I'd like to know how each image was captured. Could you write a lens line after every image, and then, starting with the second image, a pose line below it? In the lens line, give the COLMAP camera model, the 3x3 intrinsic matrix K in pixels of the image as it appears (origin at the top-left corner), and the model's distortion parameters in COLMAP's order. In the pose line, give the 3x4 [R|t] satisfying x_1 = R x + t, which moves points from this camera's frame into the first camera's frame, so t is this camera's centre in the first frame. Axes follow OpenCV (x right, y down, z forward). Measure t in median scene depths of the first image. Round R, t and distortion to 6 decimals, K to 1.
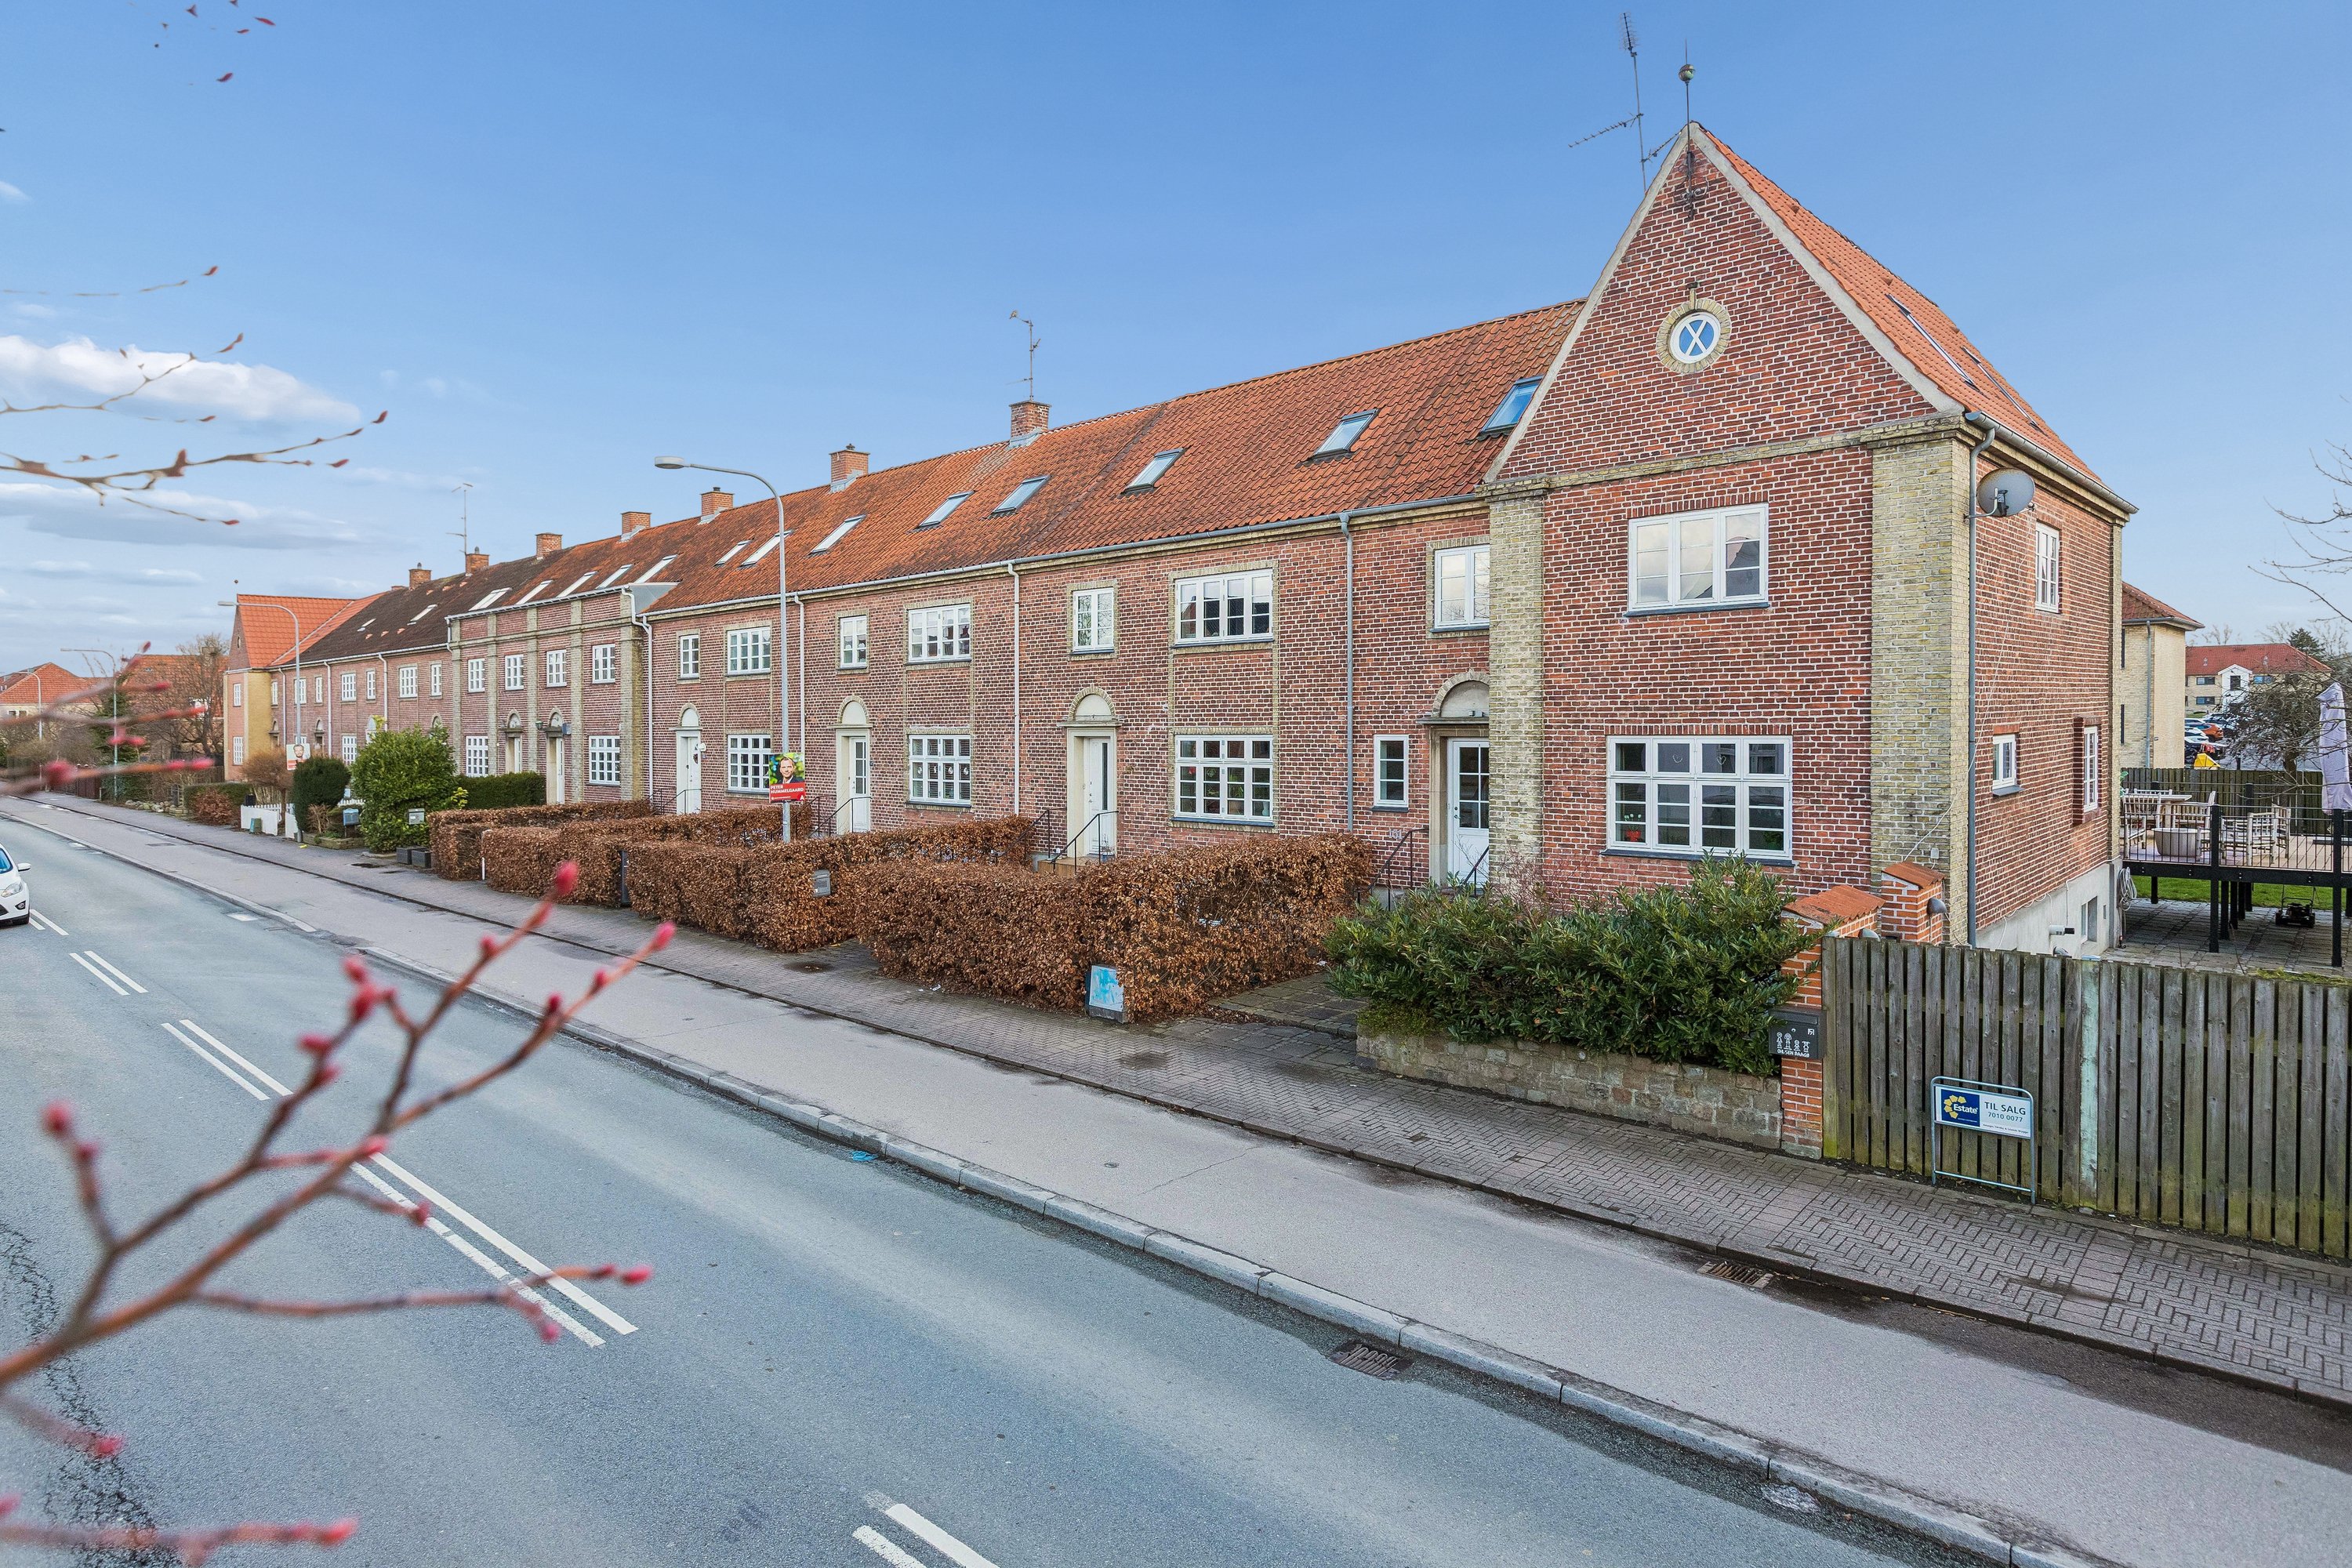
lens RADIAL K [[1259.0, 0, 1177.5], [0, 1259.0, 763.4], [0, 0, 1]] dist [0.015522, -0.011681]
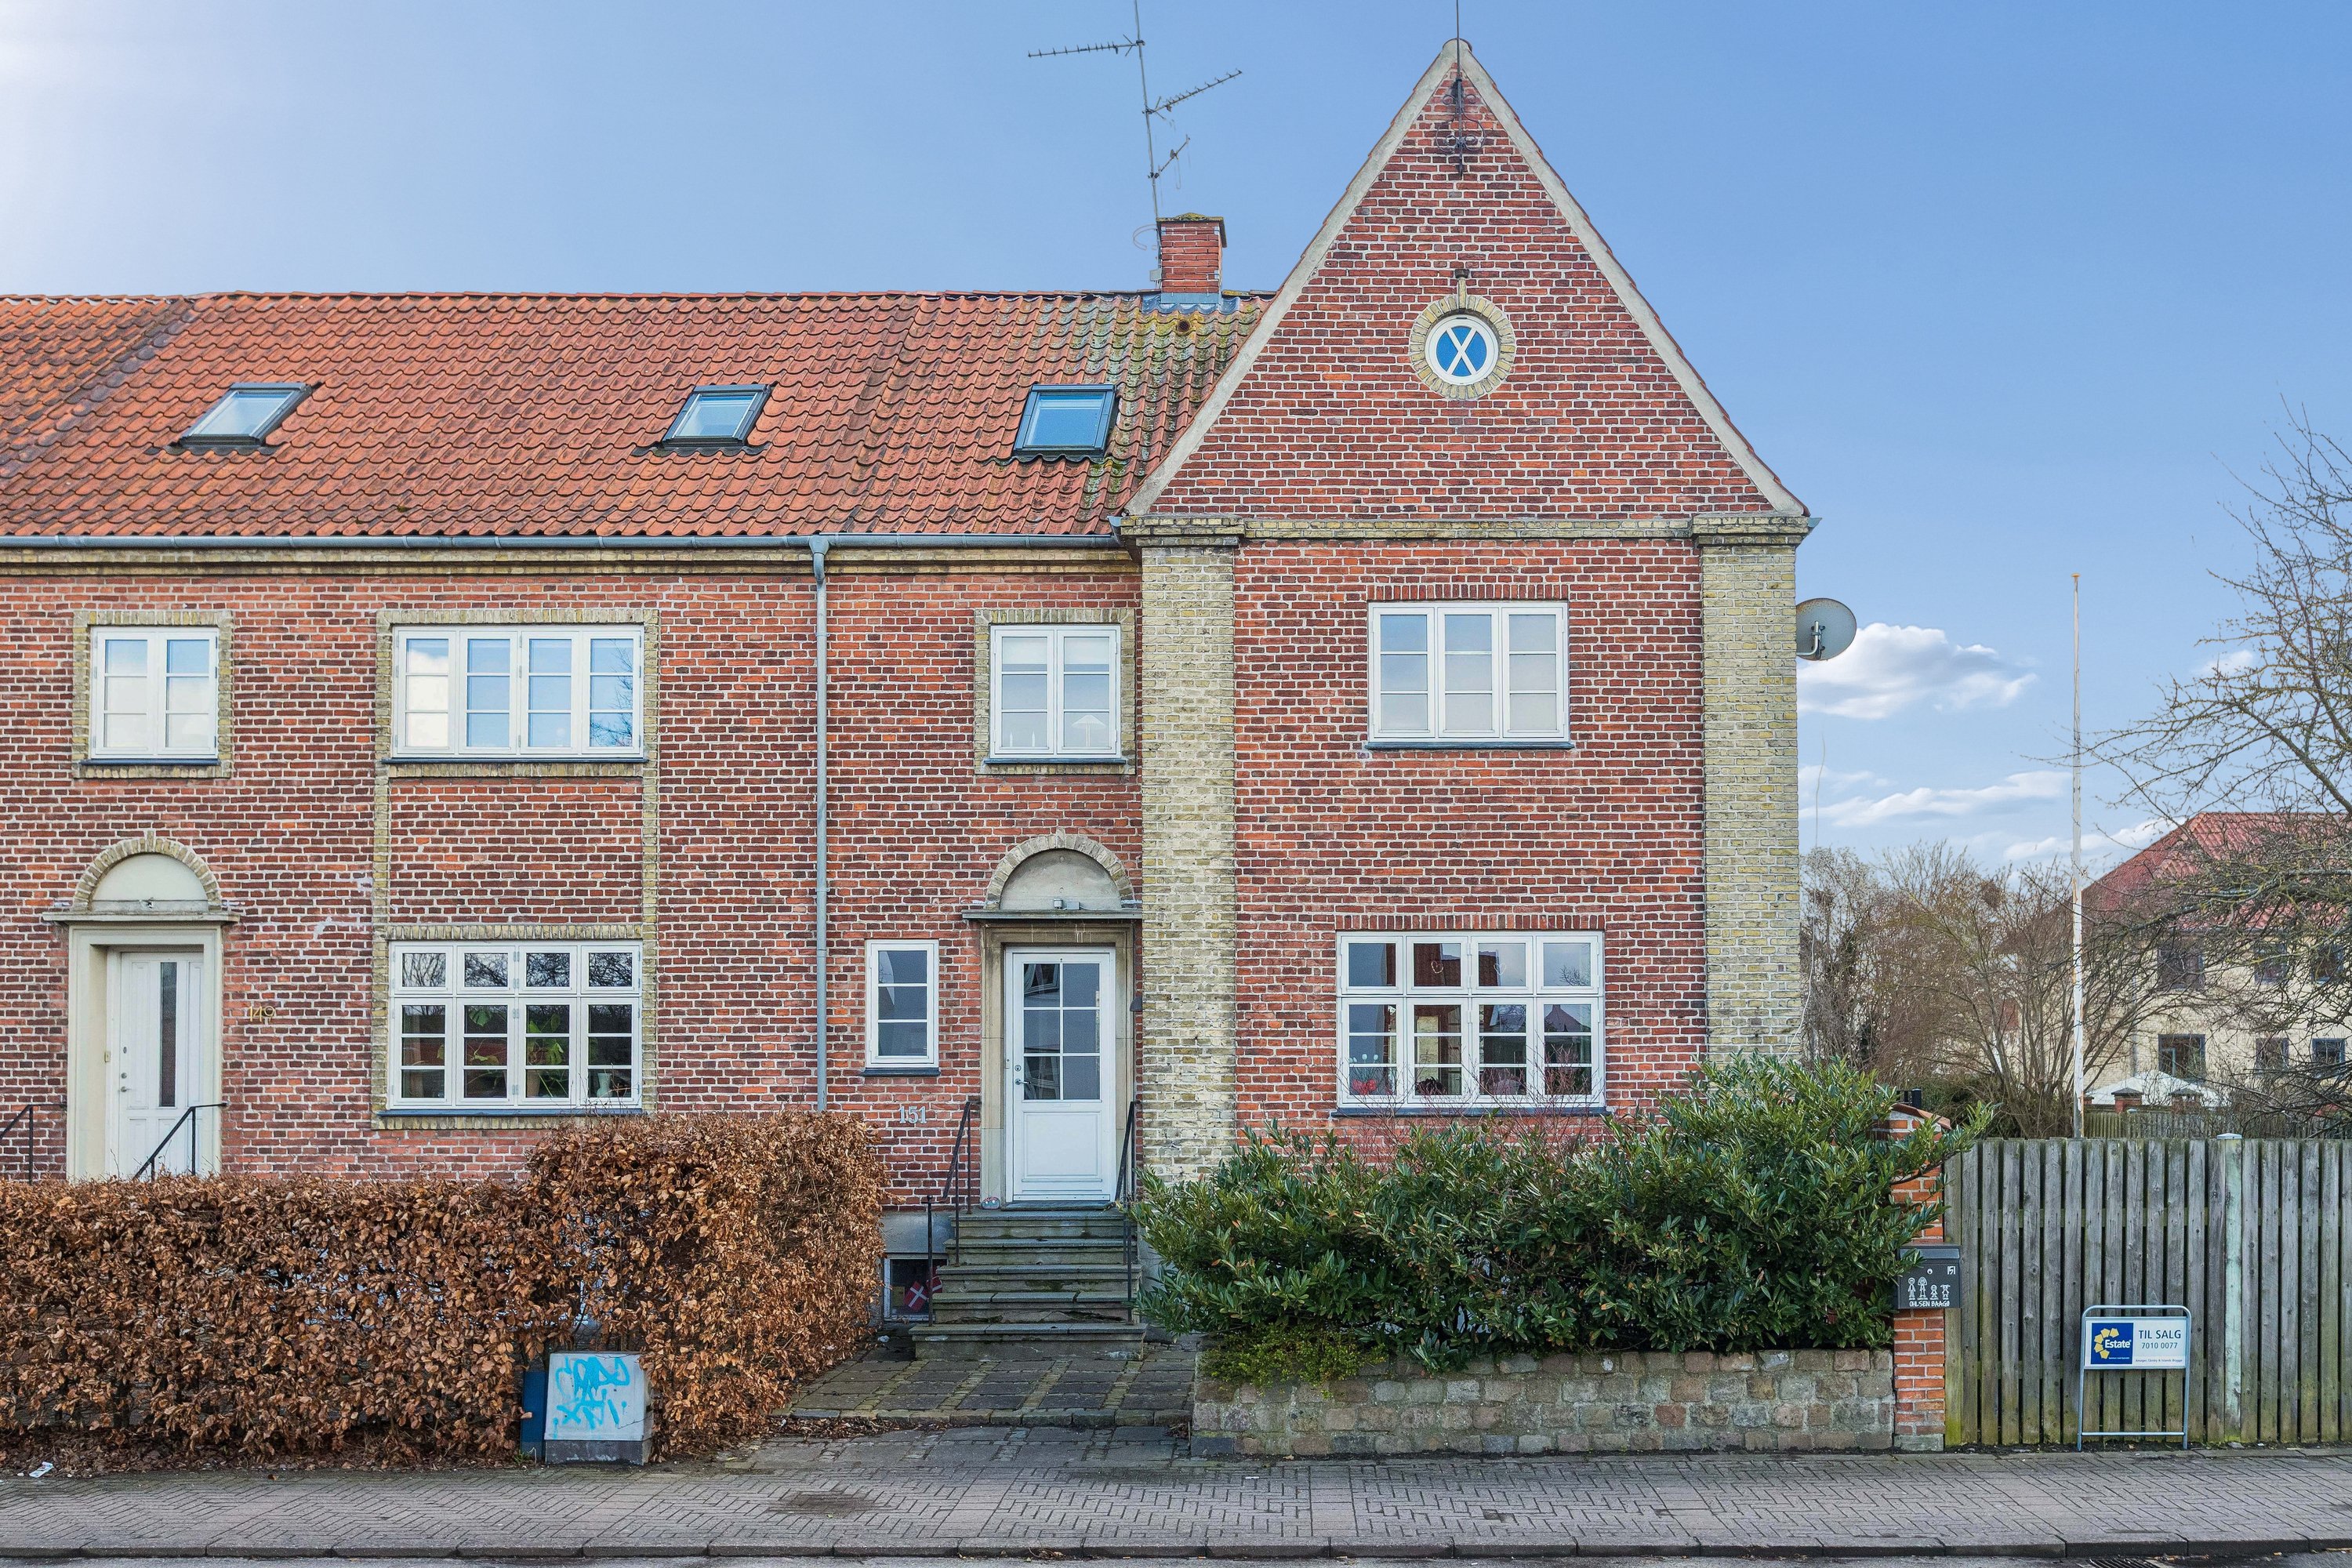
lens RADIAL K [[2000.7, 0, 1176.2], [0, 2000.7, 1110.7], [0, 0, 1]] dist [-0.000596, -0.000774]
pose [[0.739620, 0.009959, 0.672951, -0.425157], [0.018281, 0.999224, -0.034880, 0.108163], [-0.672777, 0.038100, 0.738864, 0.316531]]
